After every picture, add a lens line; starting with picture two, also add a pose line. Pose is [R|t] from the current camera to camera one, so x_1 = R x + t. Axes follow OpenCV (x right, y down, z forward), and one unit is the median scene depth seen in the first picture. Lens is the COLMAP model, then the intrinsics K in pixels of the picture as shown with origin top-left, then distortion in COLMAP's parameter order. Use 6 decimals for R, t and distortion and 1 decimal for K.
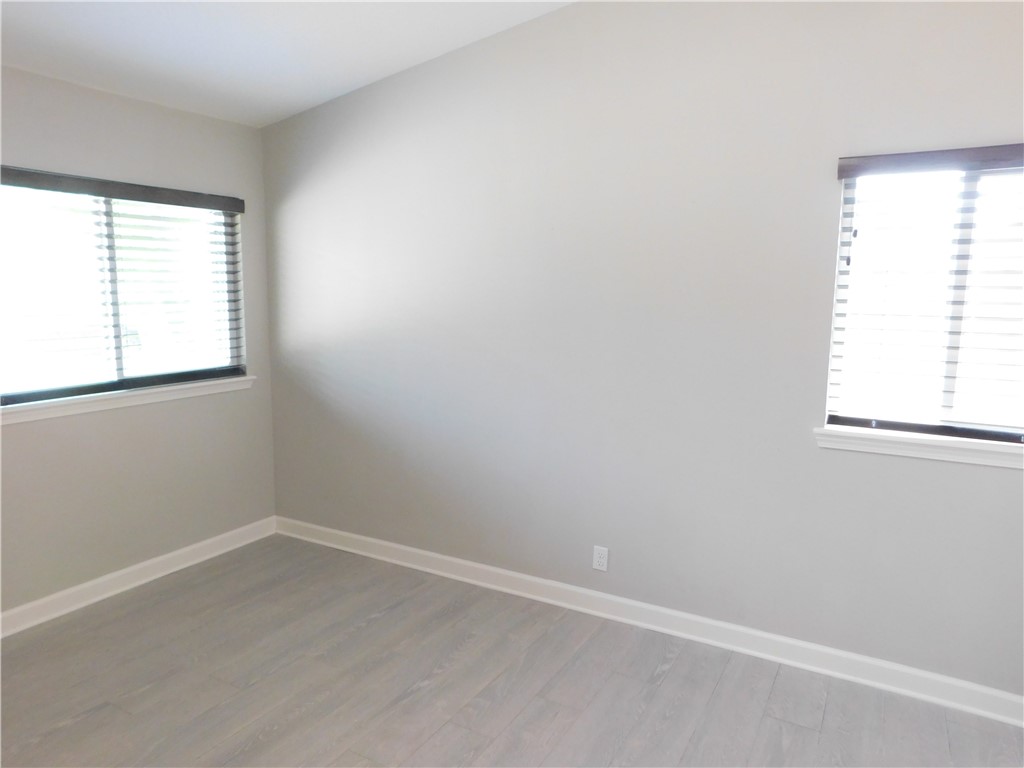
lens RADIAL K [[689.6, 0, 508.0], [0, 689.6, 390.9], [0, 0, 1]] dist [-0.061967, 0.058678]
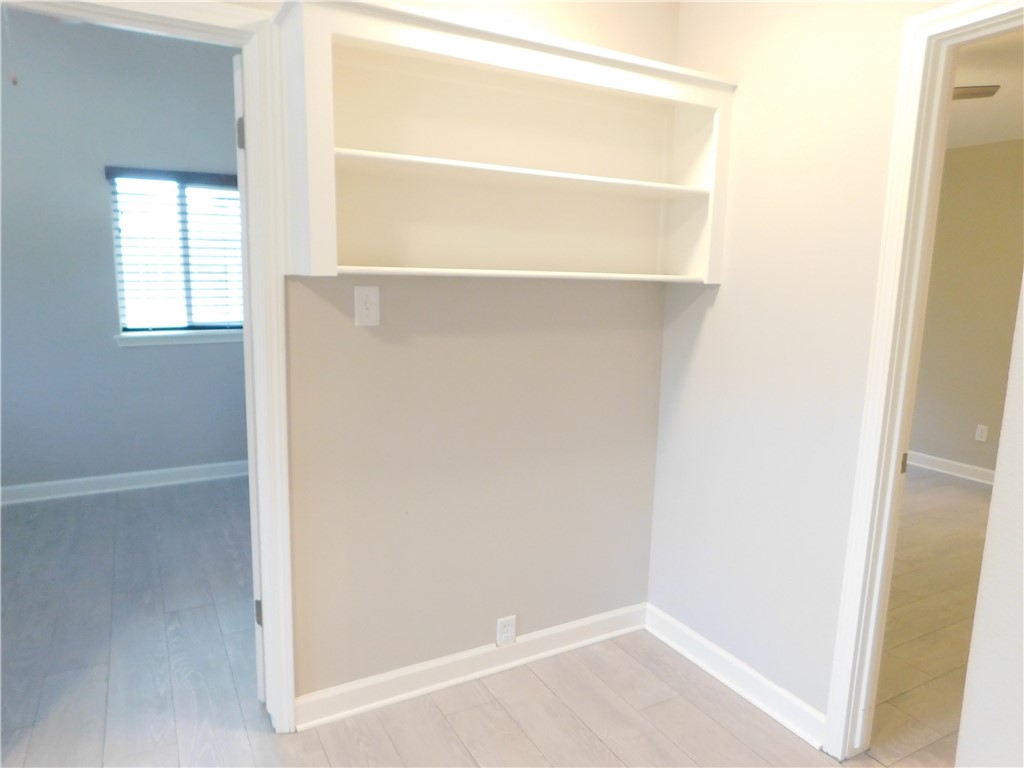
lens RADIAL K [[689.6, 0, 519.0], [0, 689.6, 385.4], [0, 0, 1]] dist [-0.061967, 0.058678]
pose [[0.490218, -0.147107, 0.859096, -0.375809], [0.111382, 0.988146, 0.105648, 0.085745], [-0.864454, 0.043898, 0.500792, -0.486789]]
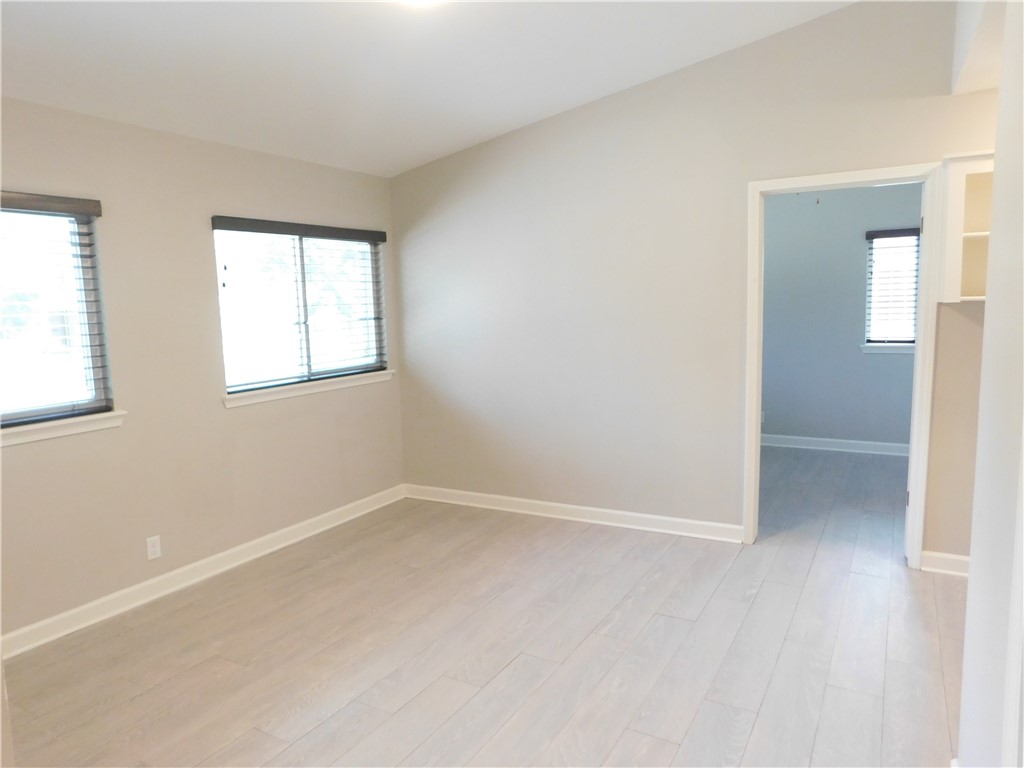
lens RADIAL K [[689.6, 0, 520.9], [0, 689.6, 377.7], [0, 0, 1]] dist [-0.061967, 0.058678]
pose [[0.998862, -0.039121, 0.027289, -0.631290], [0.039956, 0.998728, -0.030764, 0.154259], [-0.026050, 0.031820, 0.999154, -1.046193]]
